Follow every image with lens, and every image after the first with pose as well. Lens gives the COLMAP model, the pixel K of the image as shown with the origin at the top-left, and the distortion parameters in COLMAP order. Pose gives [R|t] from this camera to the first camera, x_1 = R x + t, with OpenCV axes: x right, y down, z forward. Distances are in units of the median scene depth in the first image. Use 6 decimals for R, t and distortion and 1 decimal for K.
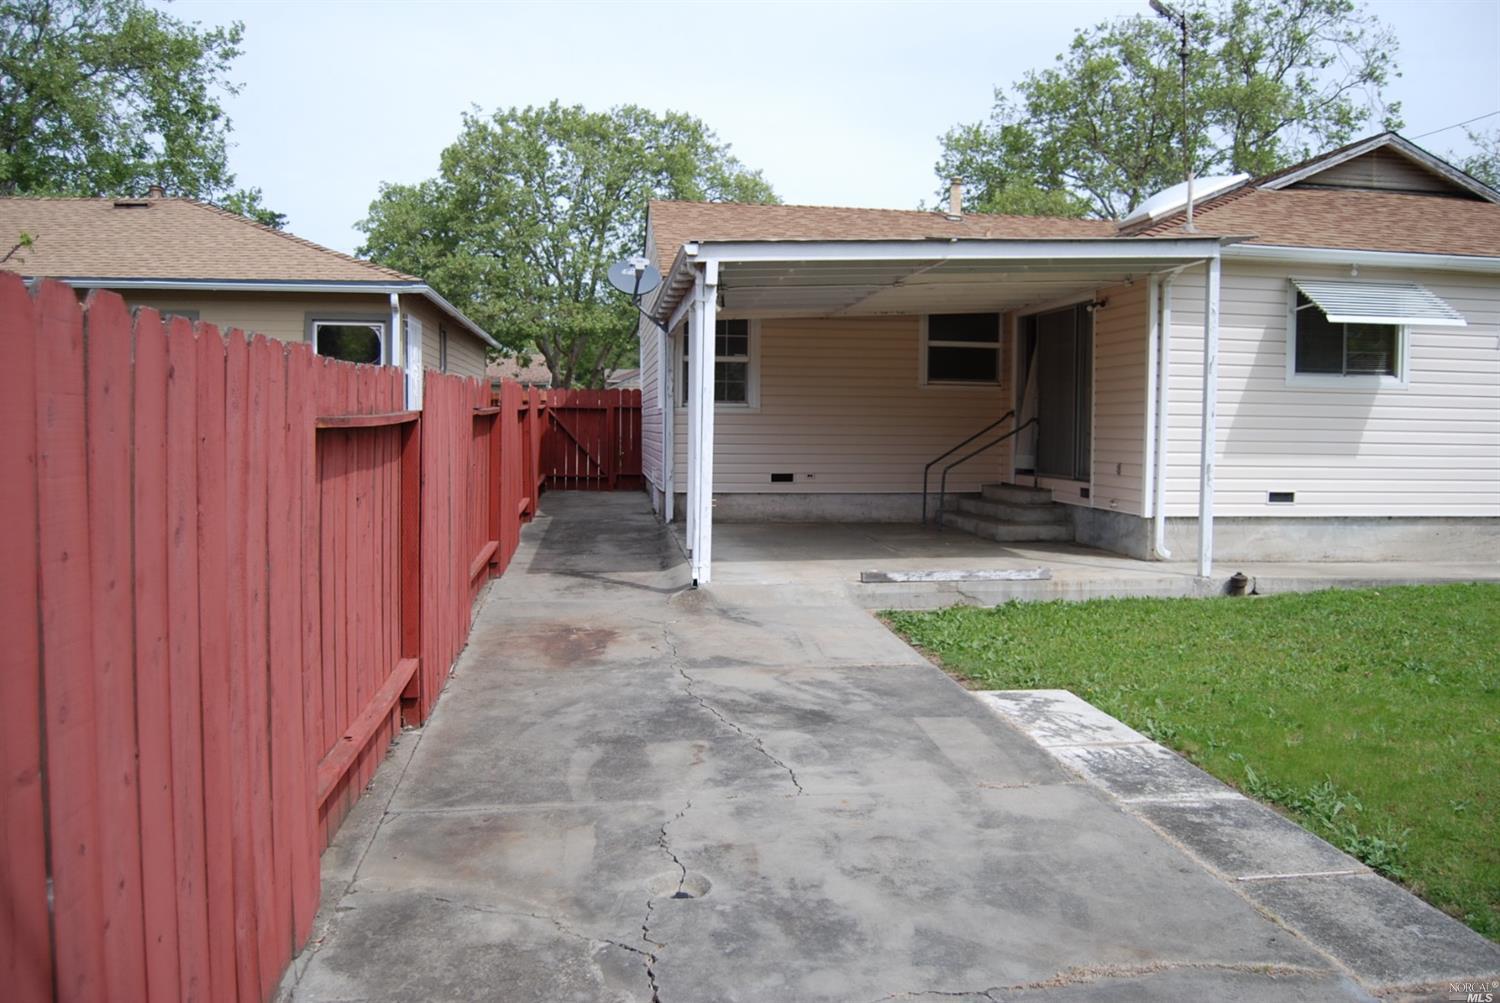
lens RADIAL K [[1181.8, 0, 768.8], [0, 1181.8, 503.9], [0, 0, 1]] dist [-0.097894, 0.041996]
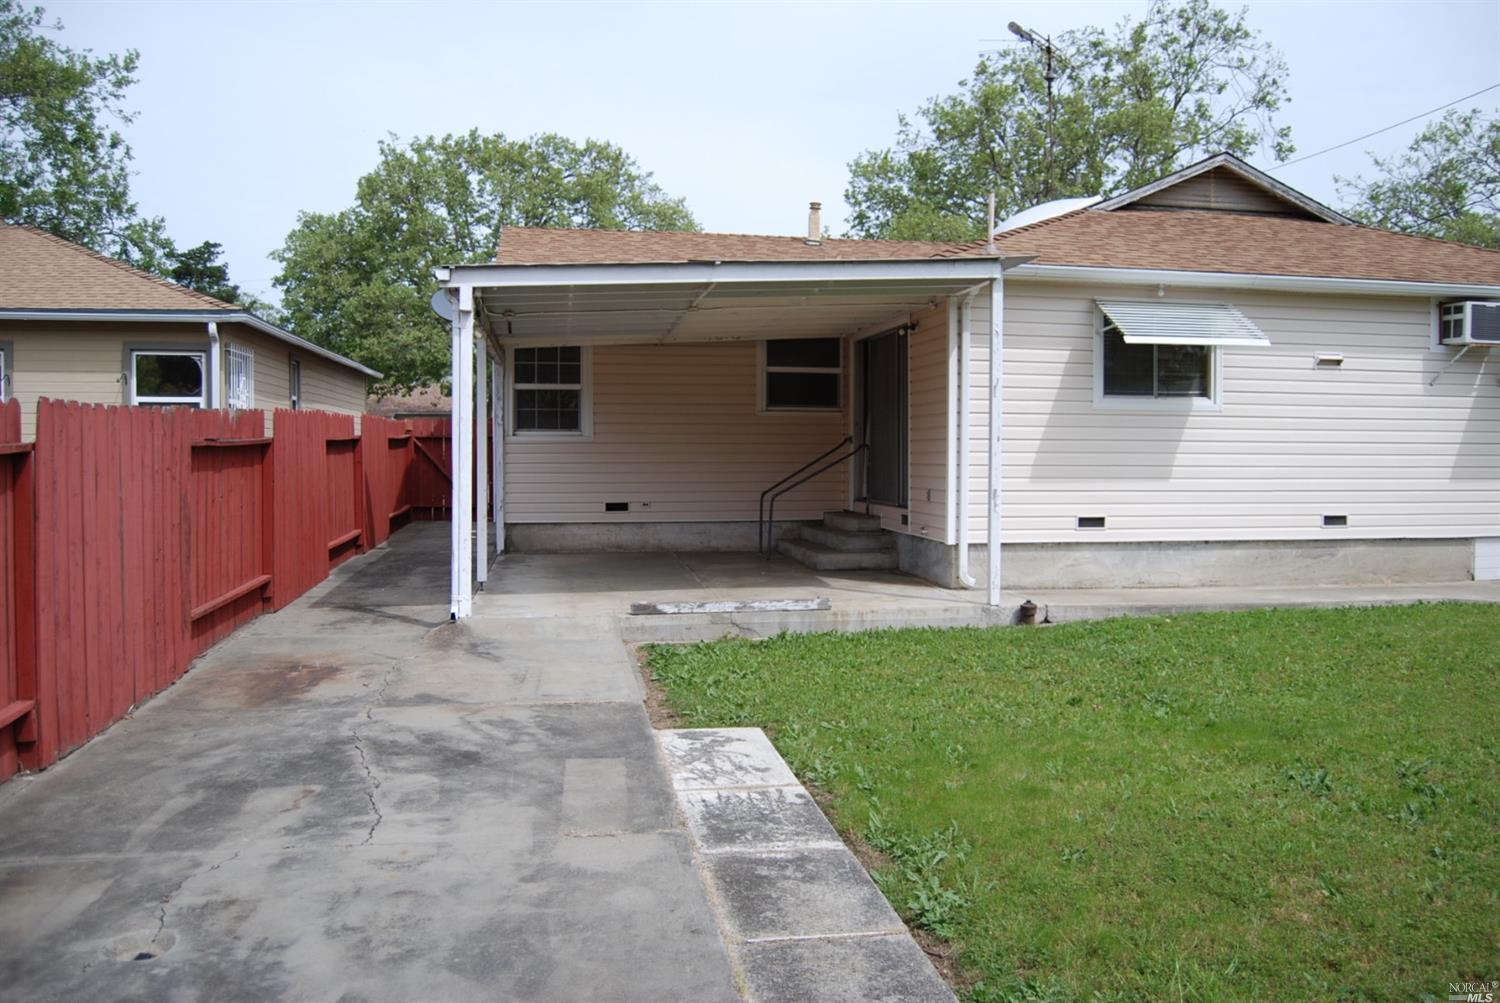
lens RADIAL K [[1181.8, 0, 768.8], [0, 1181.8, 503.9], [0, 0, 1]] dist [-0.097894, 0.041996]
pose [[0.999425, -0.008846, 0.032743, 0.139673], [0.009610, 0.999683, -0.023252, -0.000901], [-0.032527, 0.023554, 0.999193, 0.020913]]
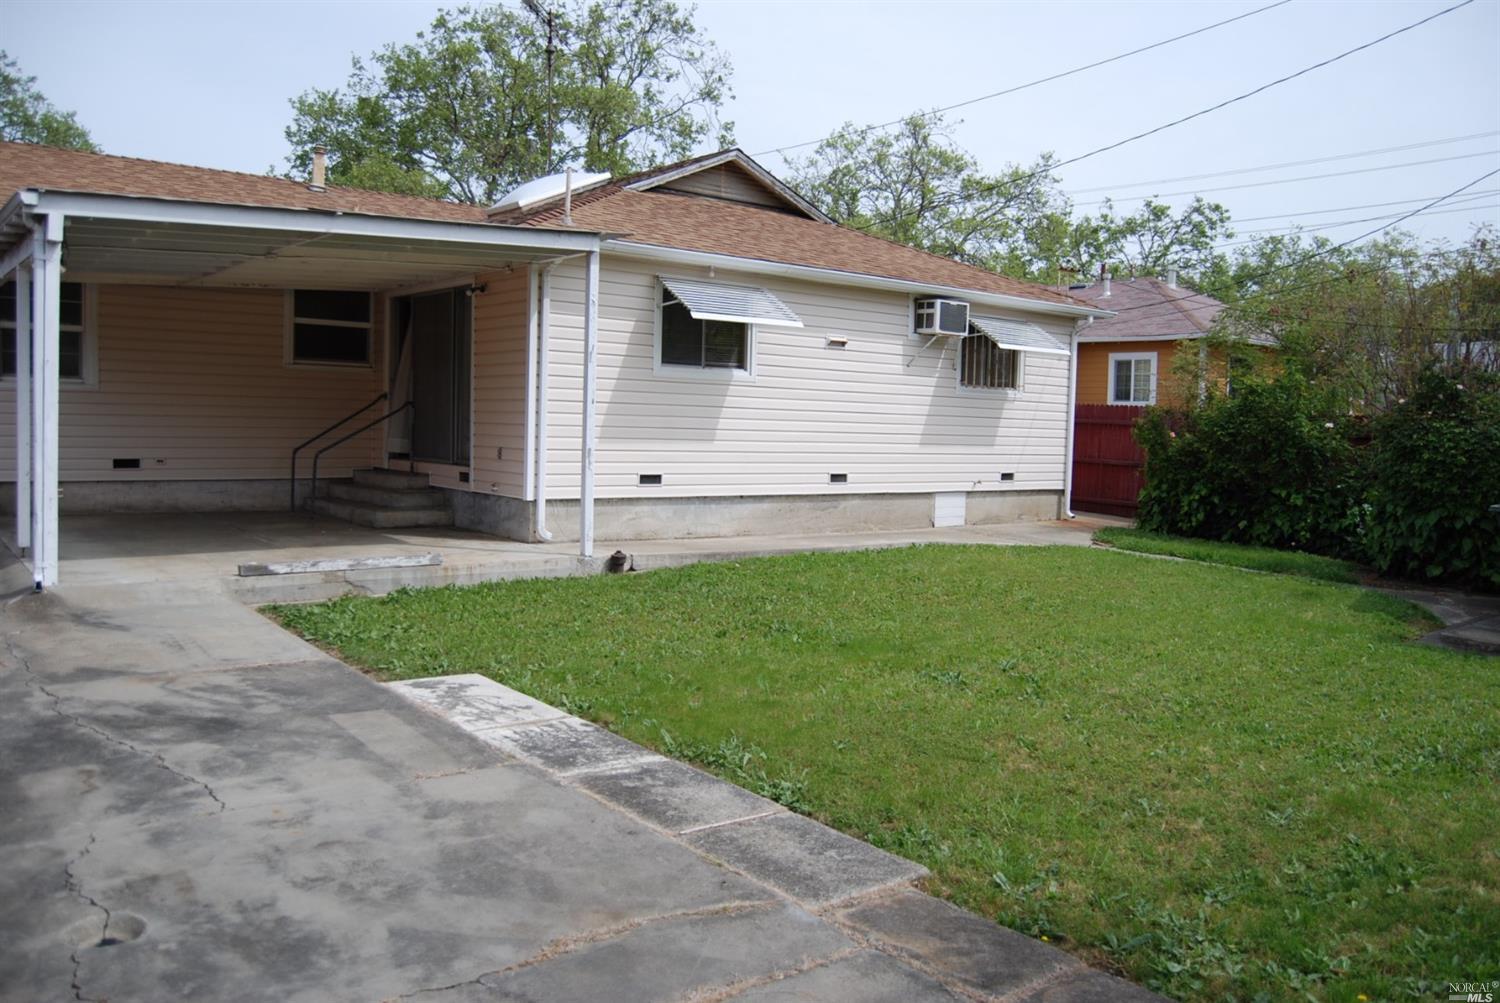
lens RADIAL K [[1185.6, 0, 769.7], [0, 1185.6, 502.6], [0, 0, 1]] dist [-0.100958, 0.045621]
pose [[0.856593, -0.019346, 0.515629, -0.029350], [0.013039, 0.999789, 0.015850, -0.000250], [-0.515827, -0.006854, 0.856665, 0.005739]]
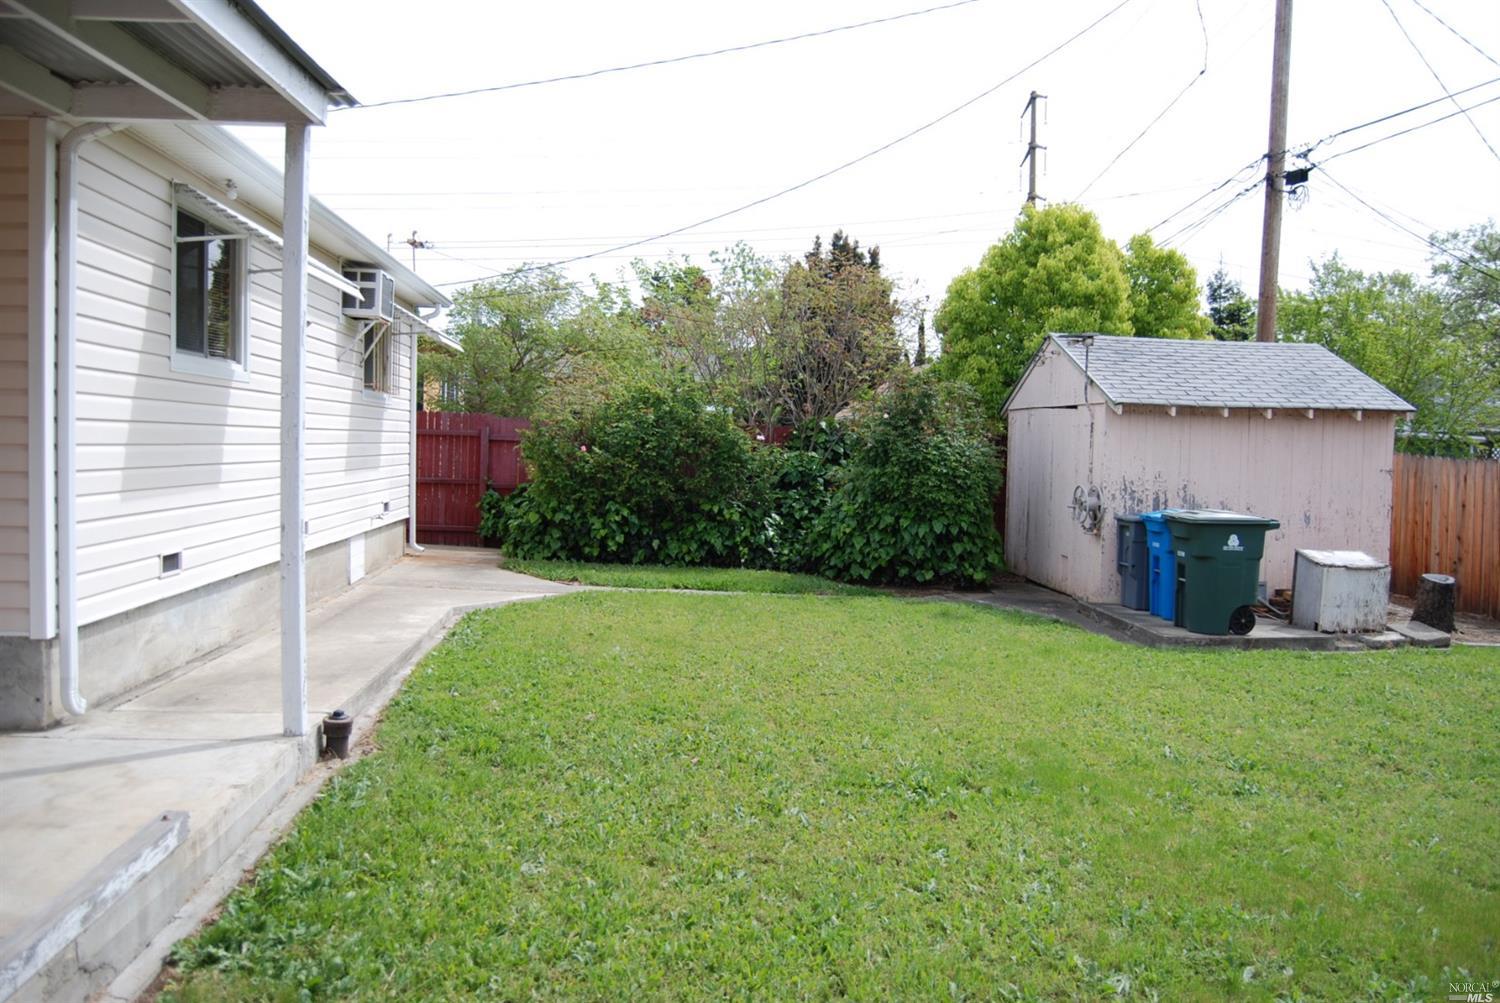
lens RADIAL K [[1181.8, 0, 768.8], [0, 1181.8, 503.9], [0, 0, 1]] dist [-0.097894, 0.041996]
pose [[0.036125, -0.059491, 0.997575, -0.120826], [0.043891, 0.997358, 0.057889, -0.055684], [-0.998383, 0.041694, 0.038641, 0.689989]]
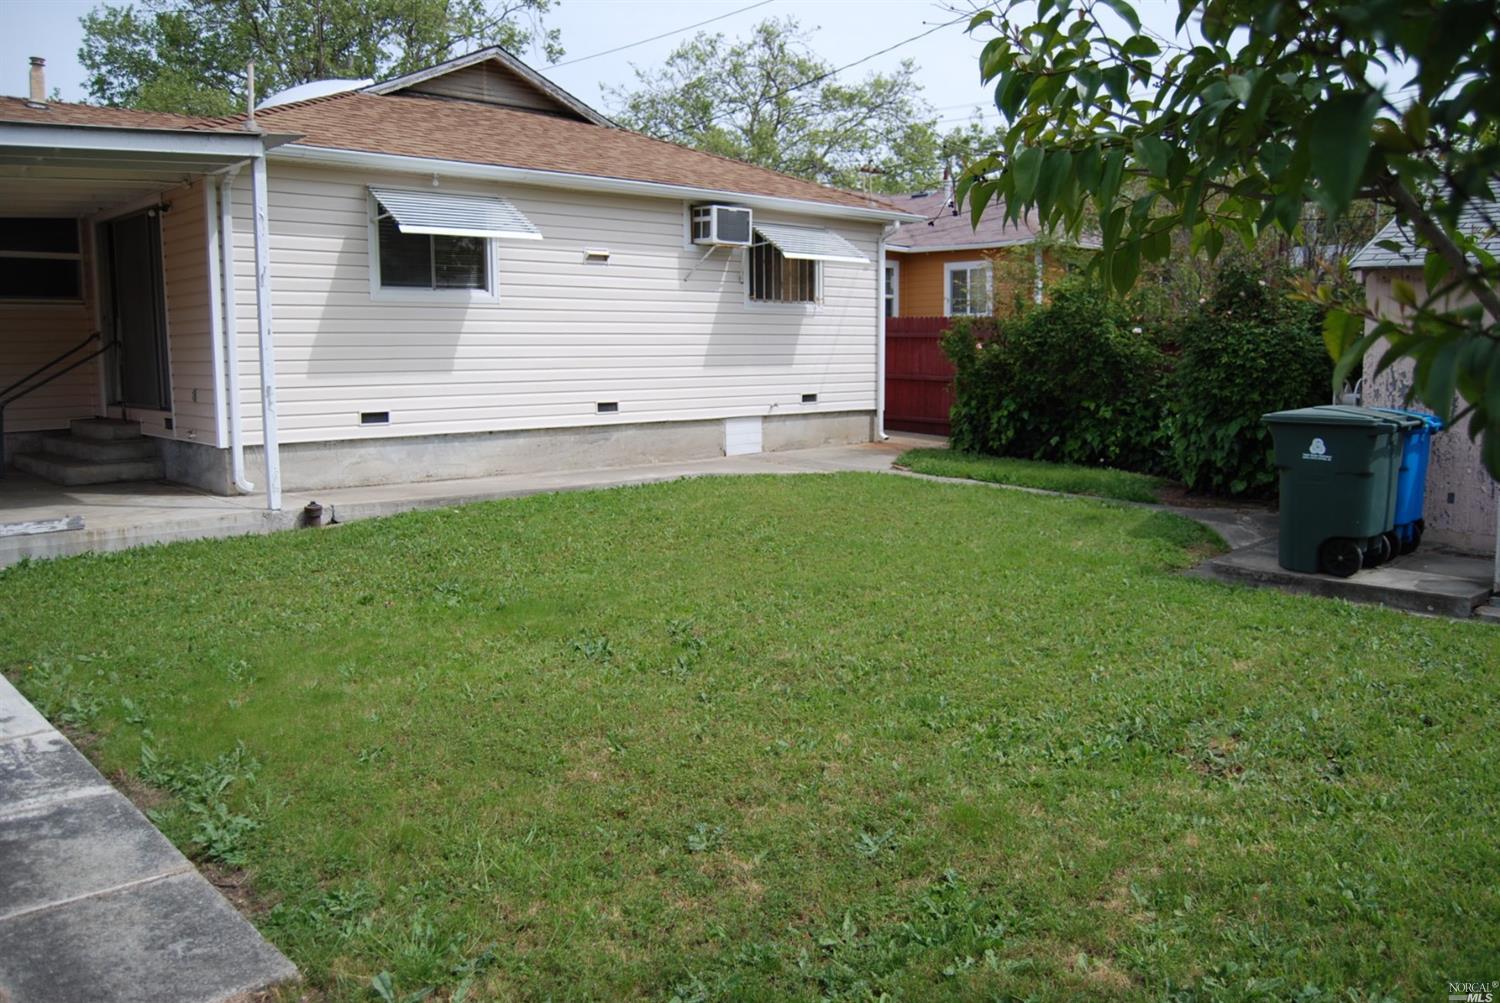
lens RADIAL K [[1181.8, 0, 768.8], [0, 1181.8, 503.9], [0, 0, 1]] dist [-0.097894, 0.041996]
pose [[0.812811, -0.088289, 0.575798, 0.147222], [0.049827, 0.995363, 0.082284, 0.001939], [-0.580392, -0.038191, 0.813441, 0.027707]]
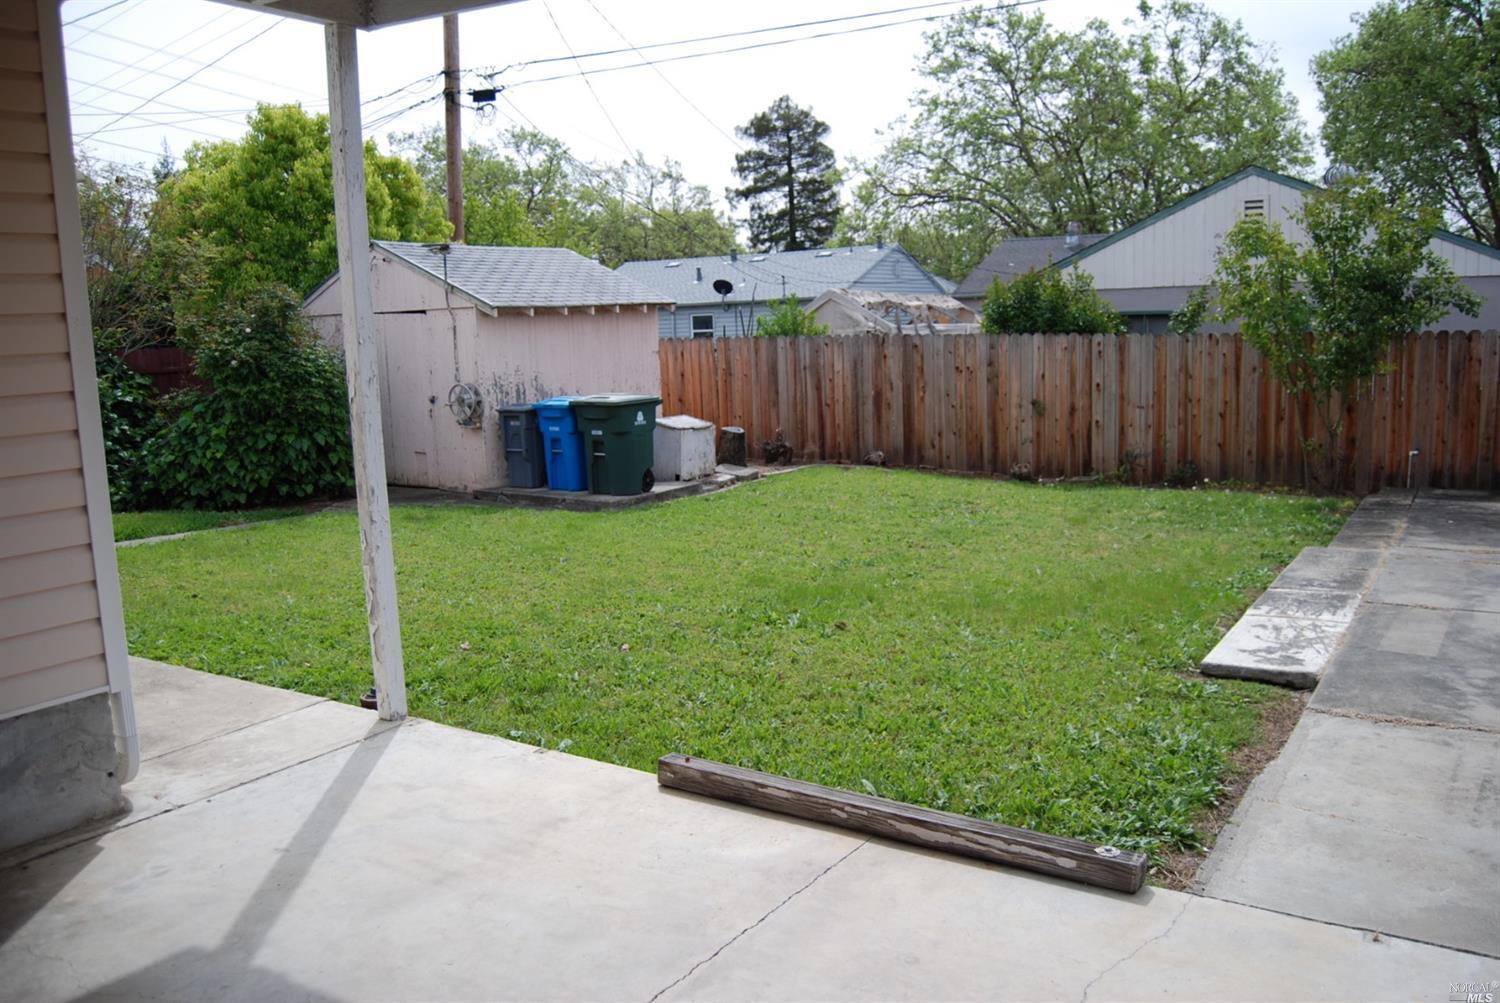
lens RADIAL K [[1185.6, 0, 769.7], [0, 1185.6, 502.6], [0, 0, 1]] dist [-0.100958, 0.045621]
pose [[-0.755785, -0.081624, 0.649713, -0.044967], [0.068784, 0.976816, 0.202731, -0.098270], [-0.651197, 0.197911, -0.732648, 1.118004]]
